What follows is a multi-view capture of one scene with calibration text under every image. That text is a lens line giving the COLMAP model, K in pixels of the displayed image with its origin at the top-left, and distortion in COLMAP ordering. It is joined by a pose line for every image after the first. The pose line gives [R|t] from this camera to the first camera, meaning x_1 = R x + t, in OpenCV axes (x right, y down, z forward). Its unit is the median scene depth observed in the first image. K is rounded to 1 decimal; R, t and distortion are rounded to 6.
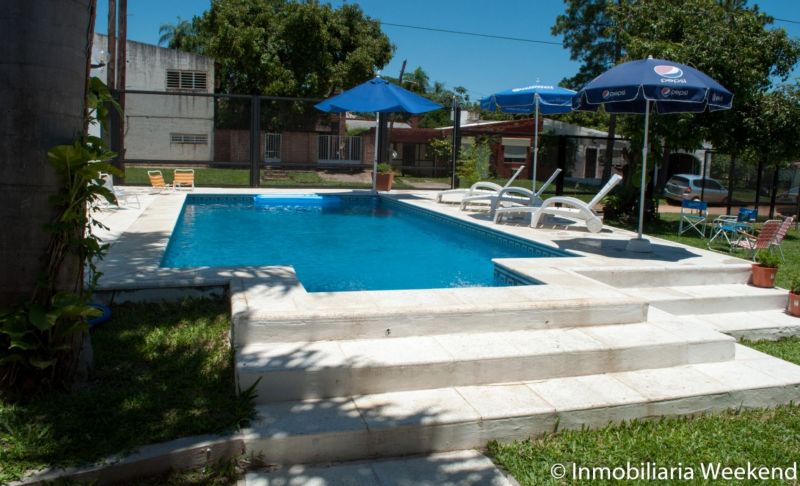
lens RADIAL K [[628.8, 0, 400.0], [0, 628.8, 224.0], [0, 0, 1]] dist [-0.077522, 0.000596]
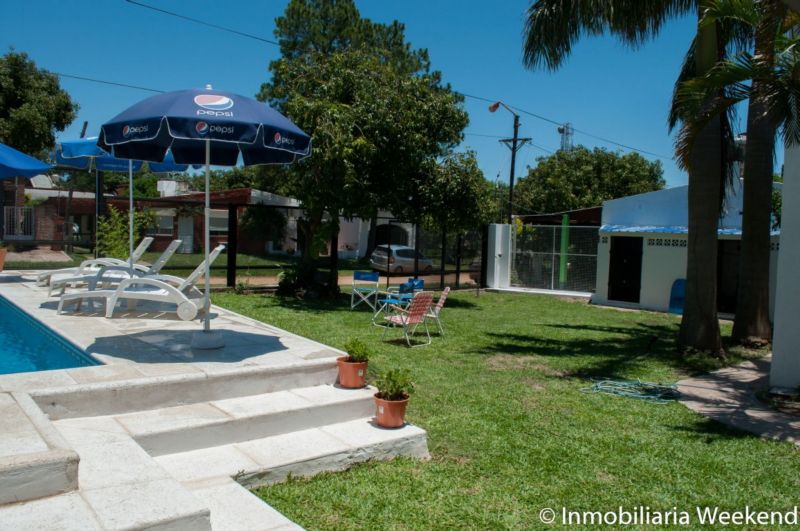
lens RADIAL K [[628.1, 0, 399.2], [0, 628.1, 271.7], [0, 0, 1]] dist [-0.086172, 0.015608]
pose [[0.918023, -0.030344, 0.395364, 0.136557], [0.046740, 0.998398, -0.031901, -0.005278], [-0.393762, 0.047765, 0.917971, 0.100370]]
